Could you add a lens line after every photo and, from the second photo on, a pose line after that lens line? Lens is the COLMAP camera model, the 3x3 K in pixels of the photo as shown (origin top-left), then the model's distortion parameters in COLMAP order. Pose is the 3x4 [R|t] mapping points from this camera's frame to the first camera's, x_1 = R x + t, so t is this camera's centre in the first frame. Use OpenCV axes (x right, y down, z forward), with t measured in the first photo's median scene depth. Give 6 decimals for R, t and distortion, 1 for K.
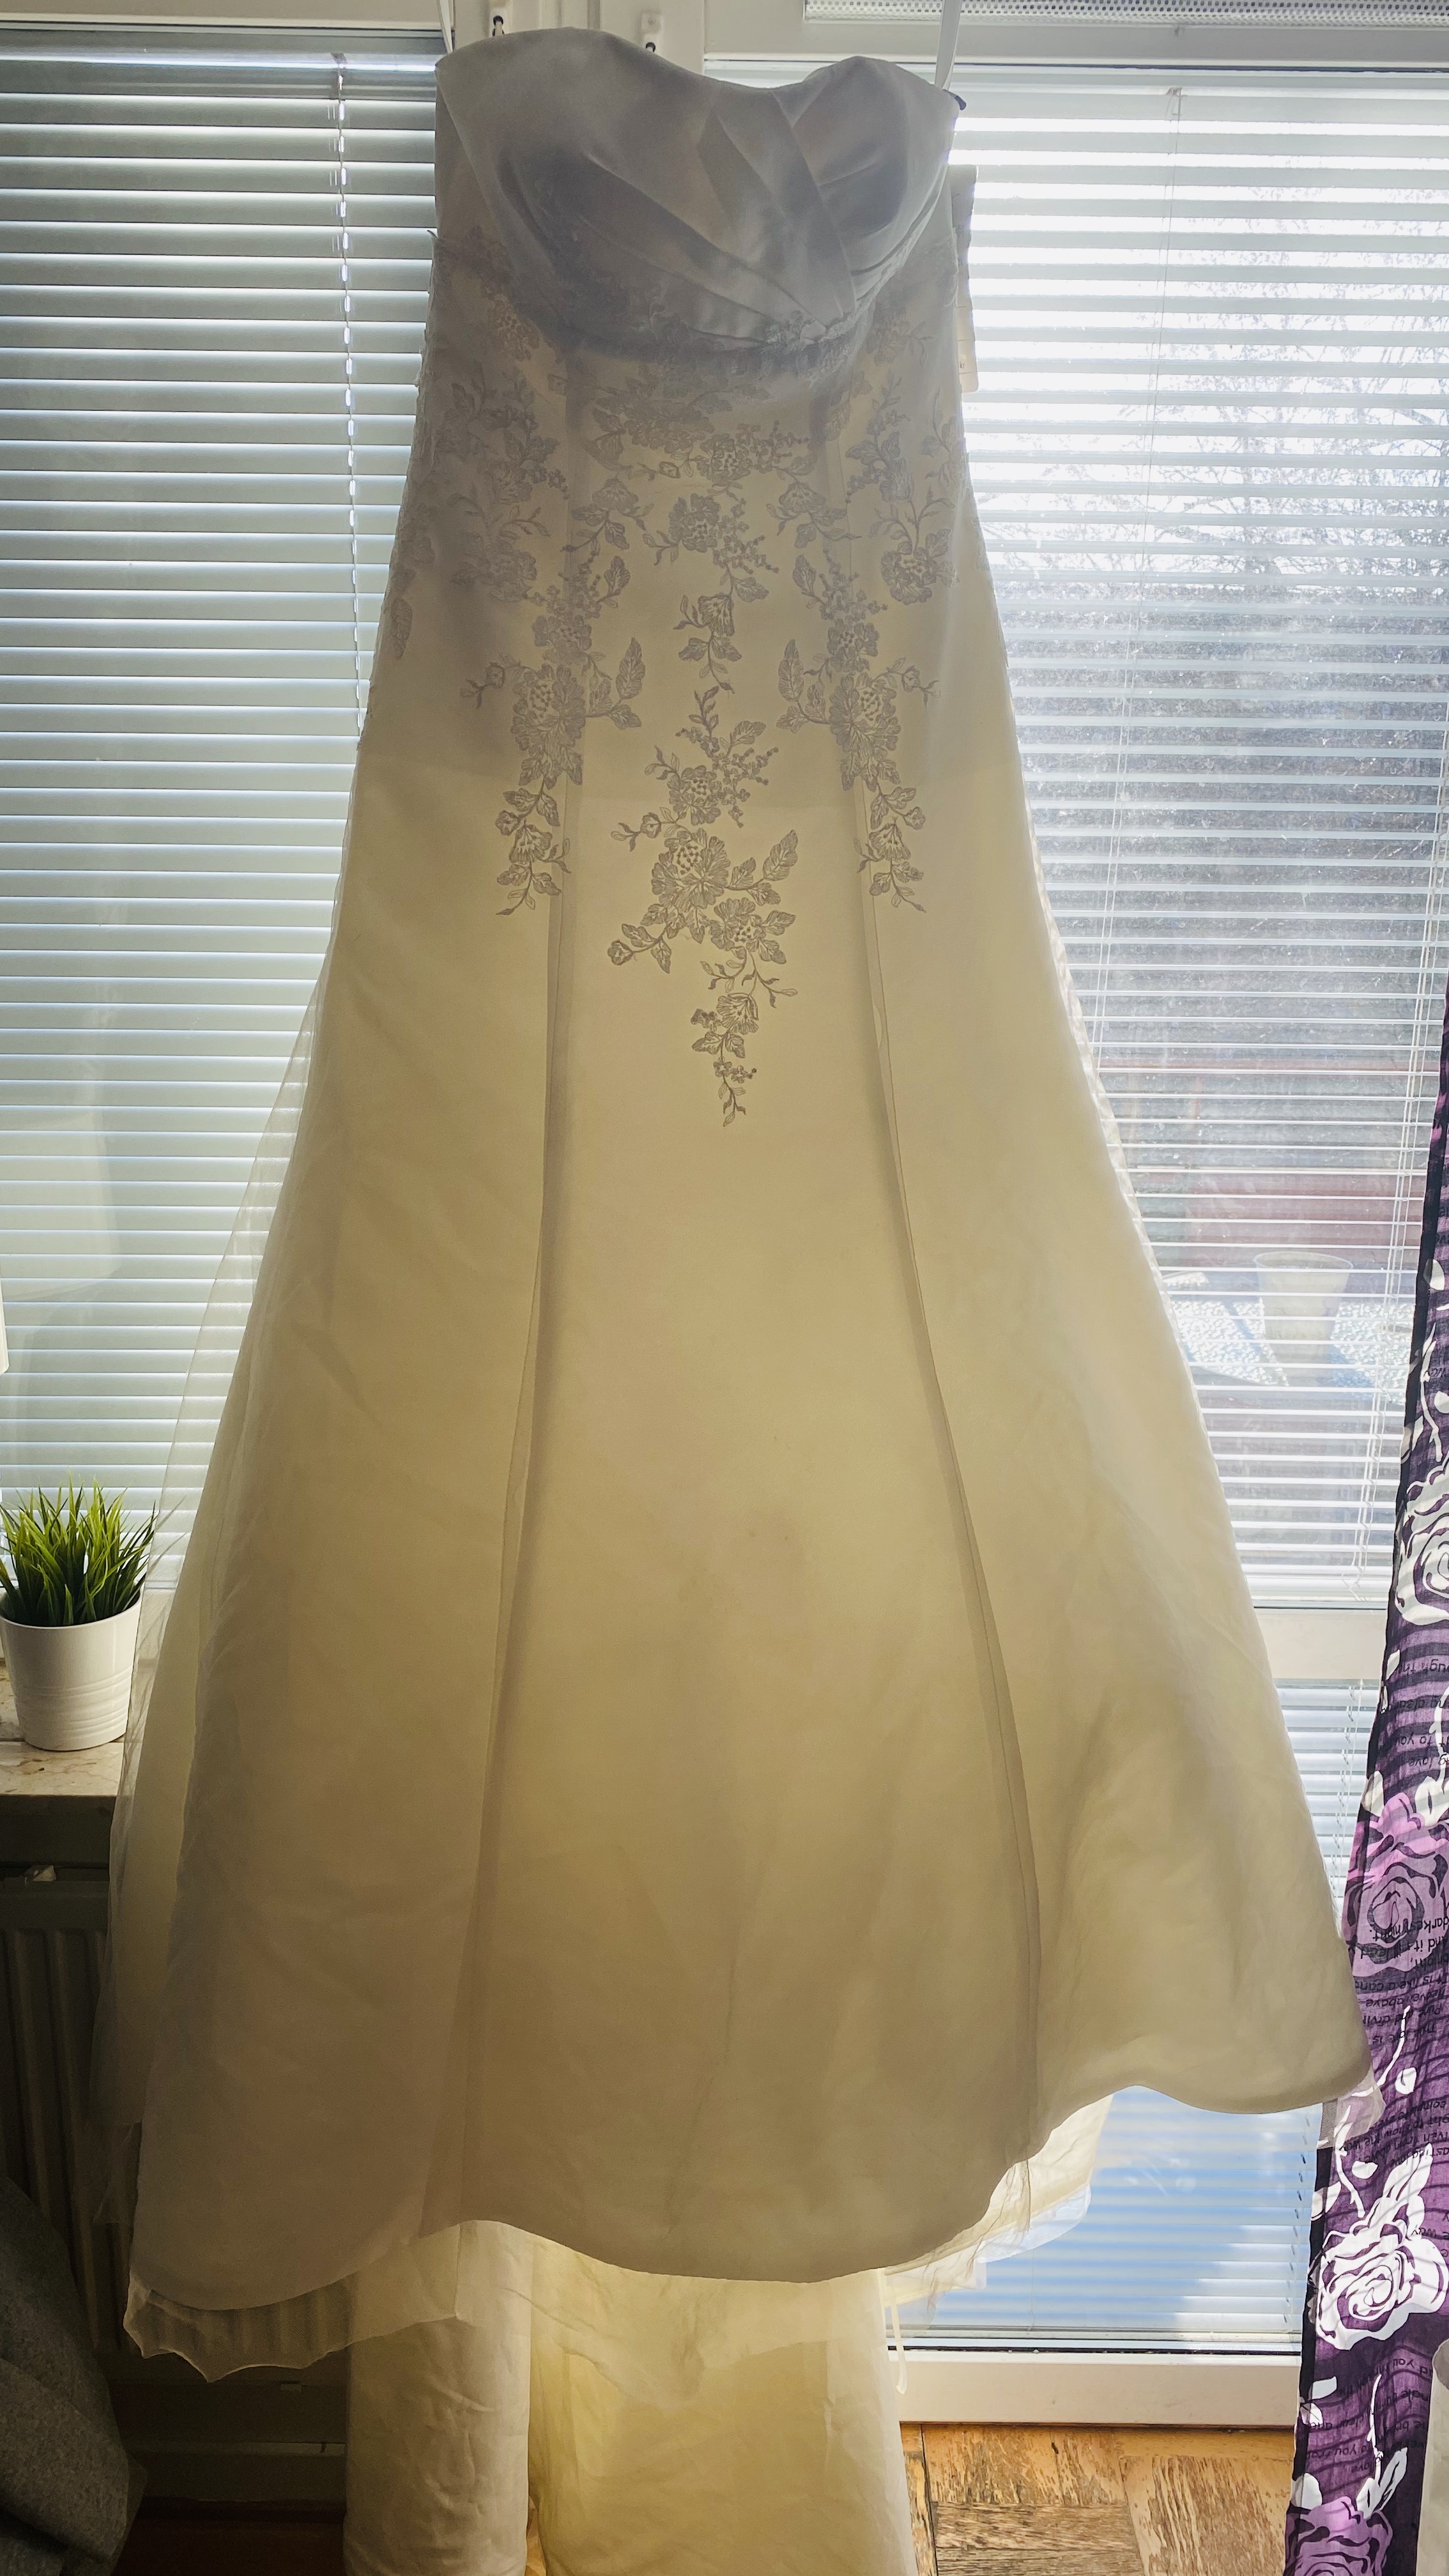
lens RADIAL K [[2011.1, 0, 682.0], [0, 2011.1, 1274.5], [0, 0, 1]] dist [-0.013995, -0.008391]
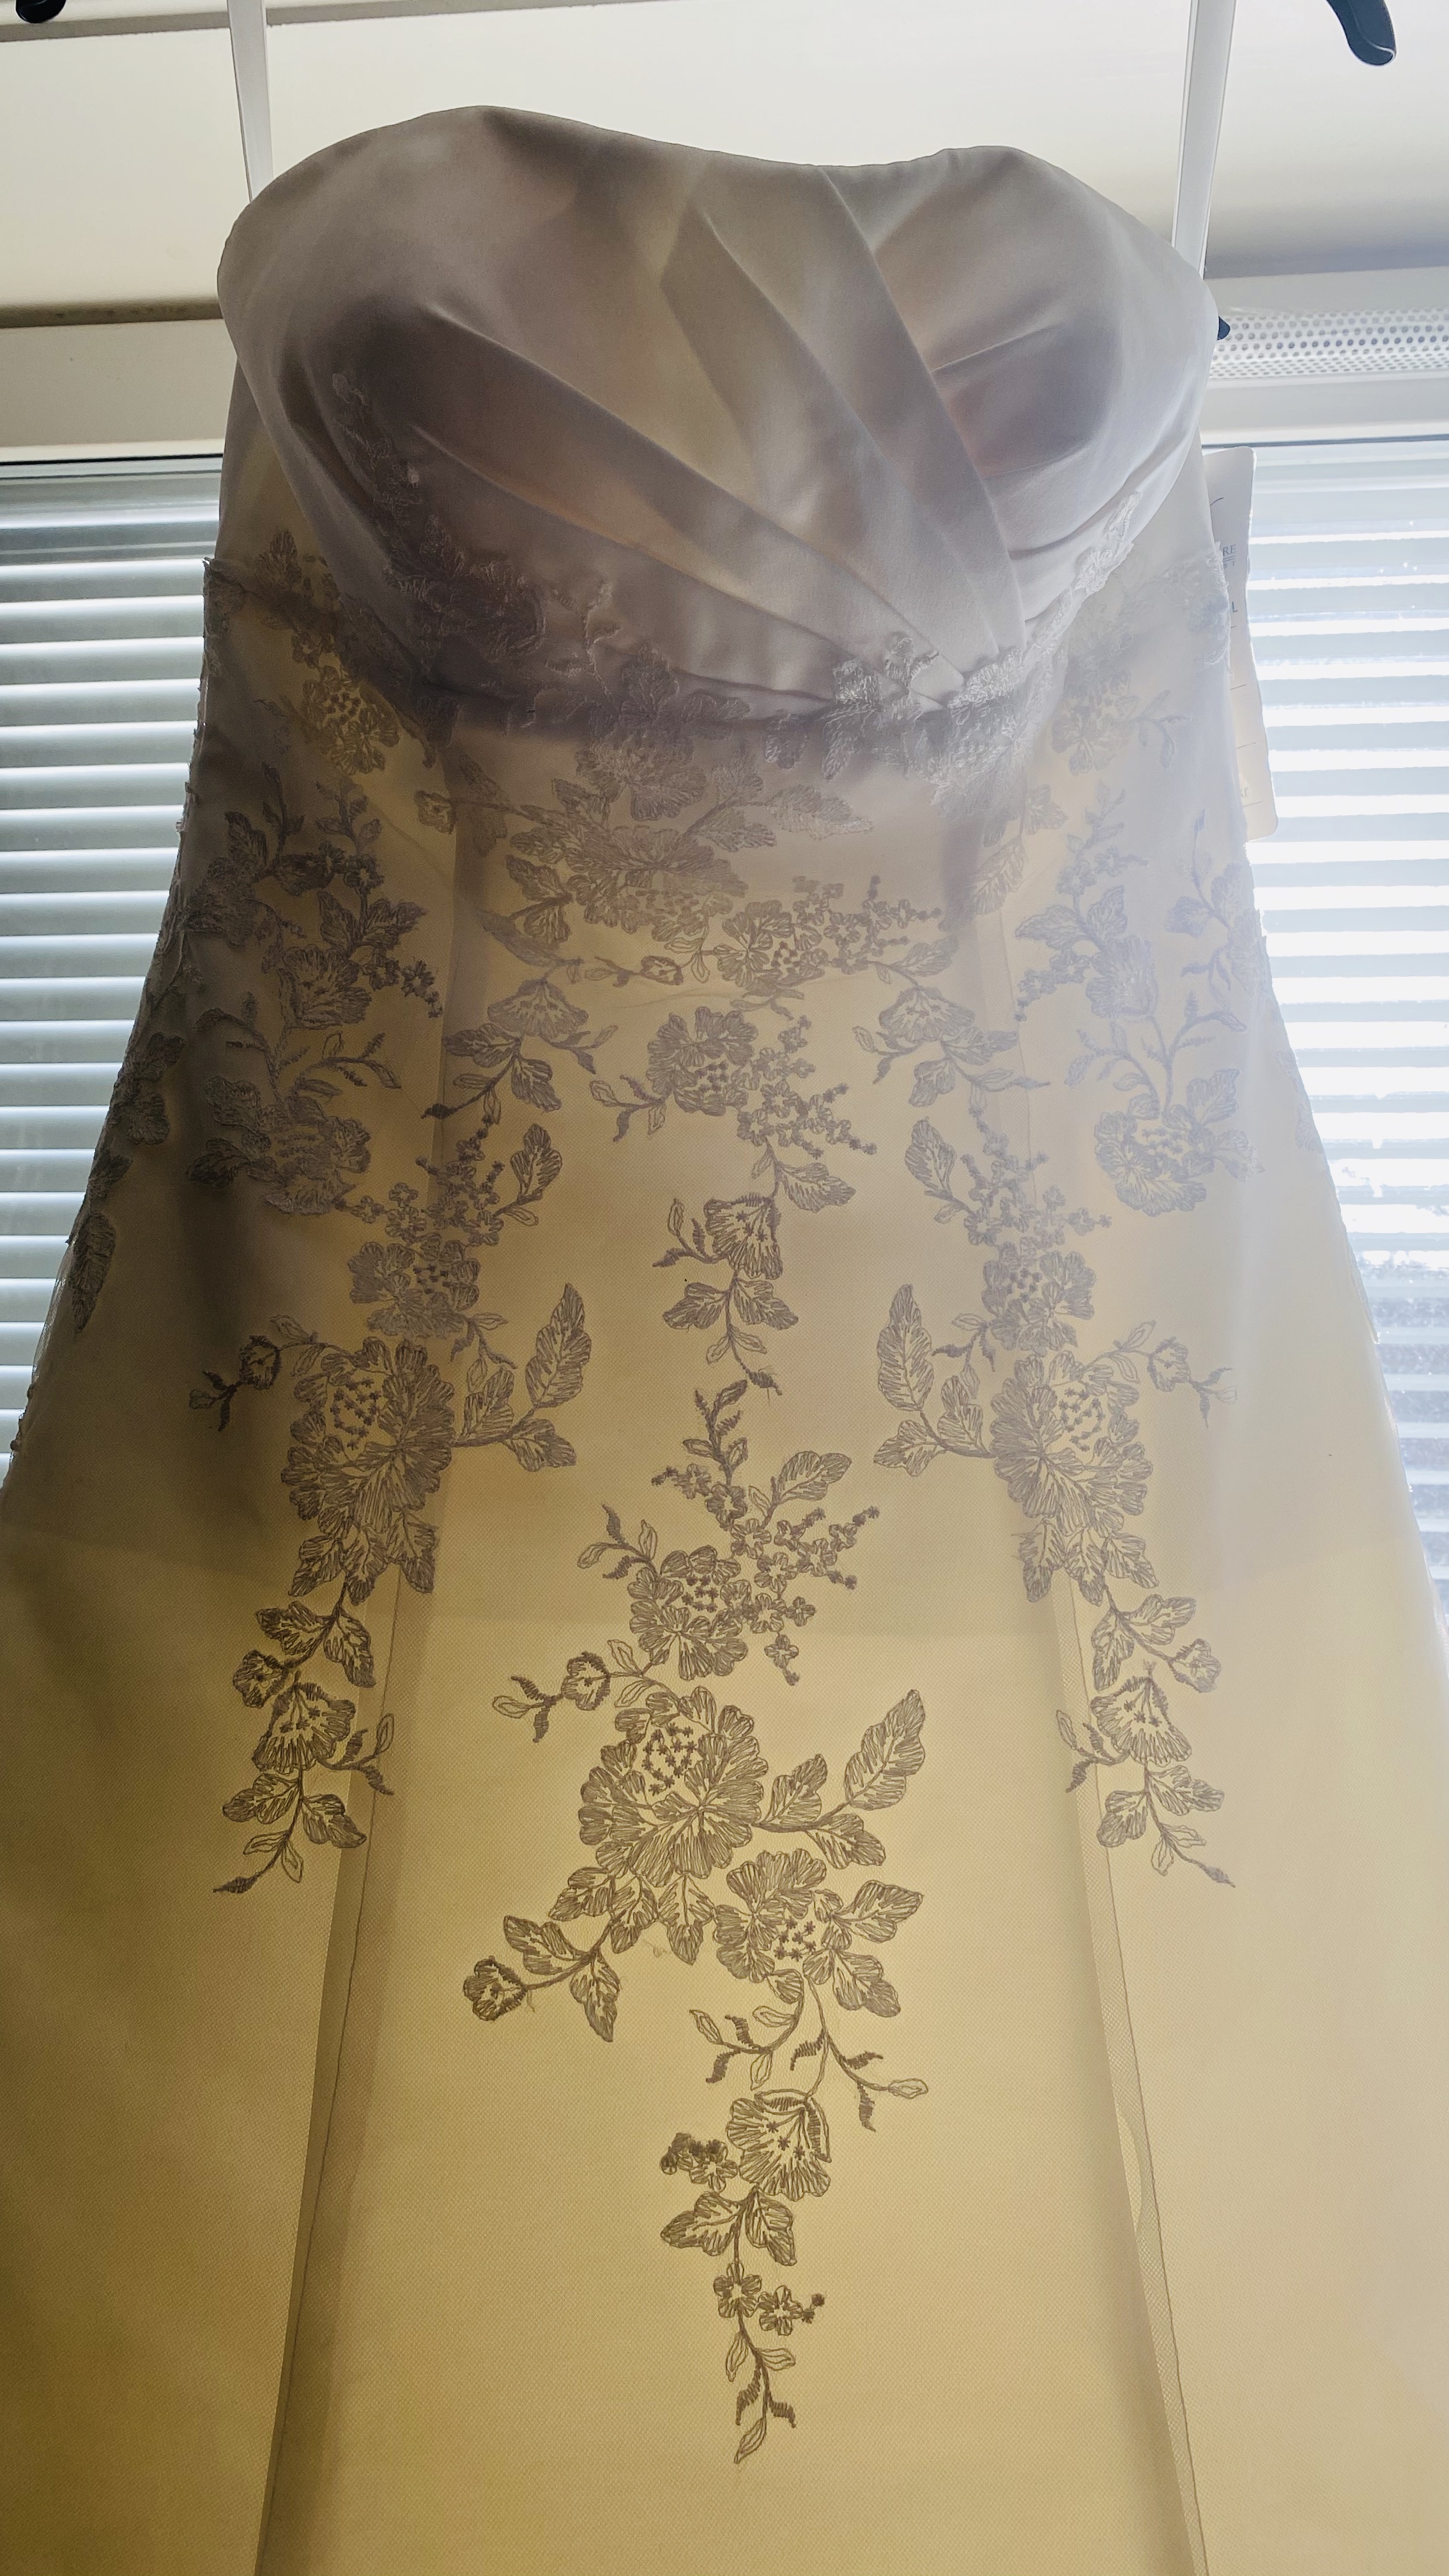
lens RADIAL K [[2795.0, 0, 510.6], [0, 2795.0, 1297.3], [0, 0, 1]] dist [0.221768, -0.814388]
pose [[0.993056, -0.009399, -0.117268, 0.039887], [-0.027033, 0.951899, -0.305218, -0.108152], [0.114496, 0.306268, 0.945035, 0.362506]]
